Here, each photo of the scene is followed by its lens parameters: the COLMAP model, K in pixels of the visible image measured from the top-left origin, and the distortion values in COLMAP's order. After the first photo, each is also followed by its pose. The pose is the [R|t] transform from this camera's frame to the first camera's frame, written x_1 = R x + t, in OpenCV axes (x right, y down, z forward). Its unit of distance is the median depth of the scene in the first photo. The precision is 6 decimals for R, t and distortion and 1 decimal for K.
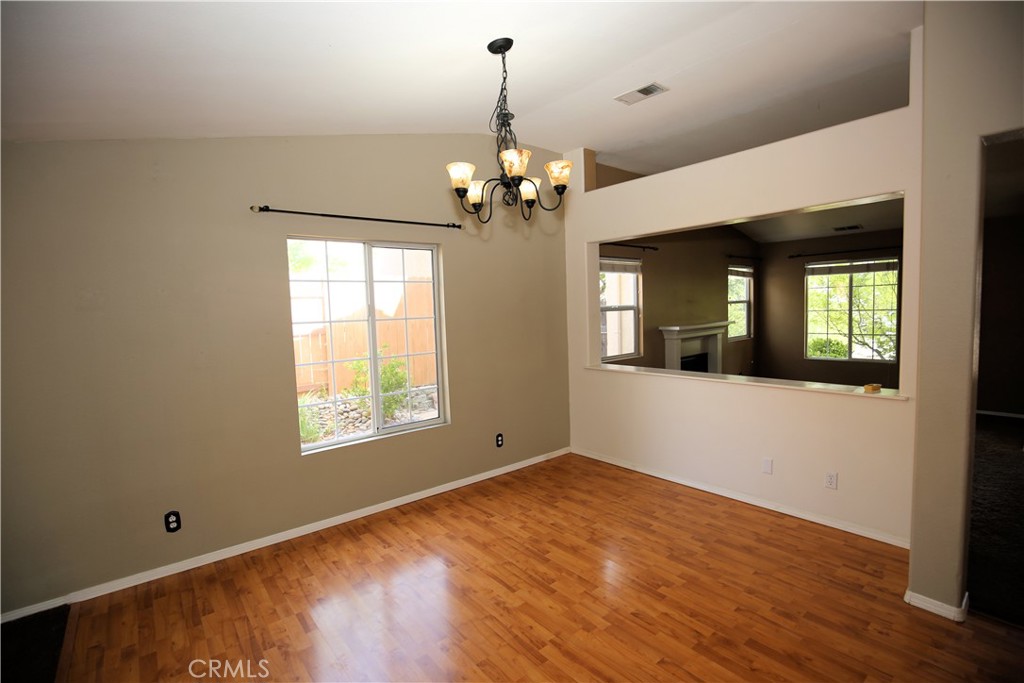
lens RADIAL K [[470.6, 0, 510.2], [0, 470.6, 341.6], [0, 0, 1]] dist [-0.029733, 0.002153]
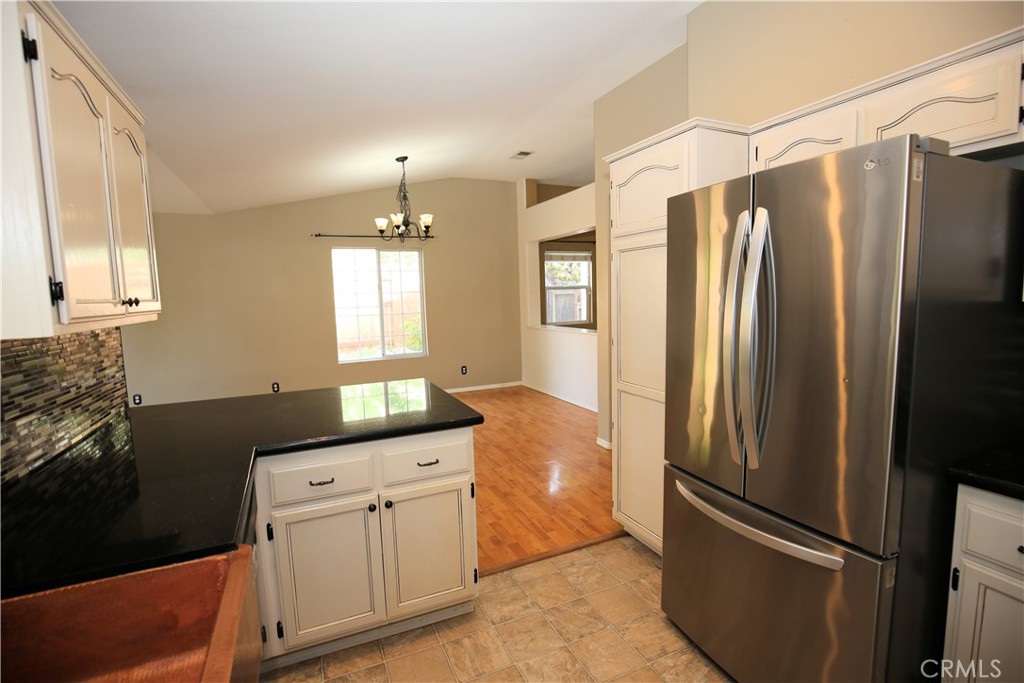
lens RADIAL K [[470.6, 0, 510.8], [0, 470.6, 342.2], [0, 0, 1]] dist [-0.029733, 0.002153]
pose [[0.965413, 0.030475, -0.258940, 0.698323], [-0.020593, 0.998955, 0.040791, 0.062107], [0.259913, -0.034048, 0.965032, -0.632857]]
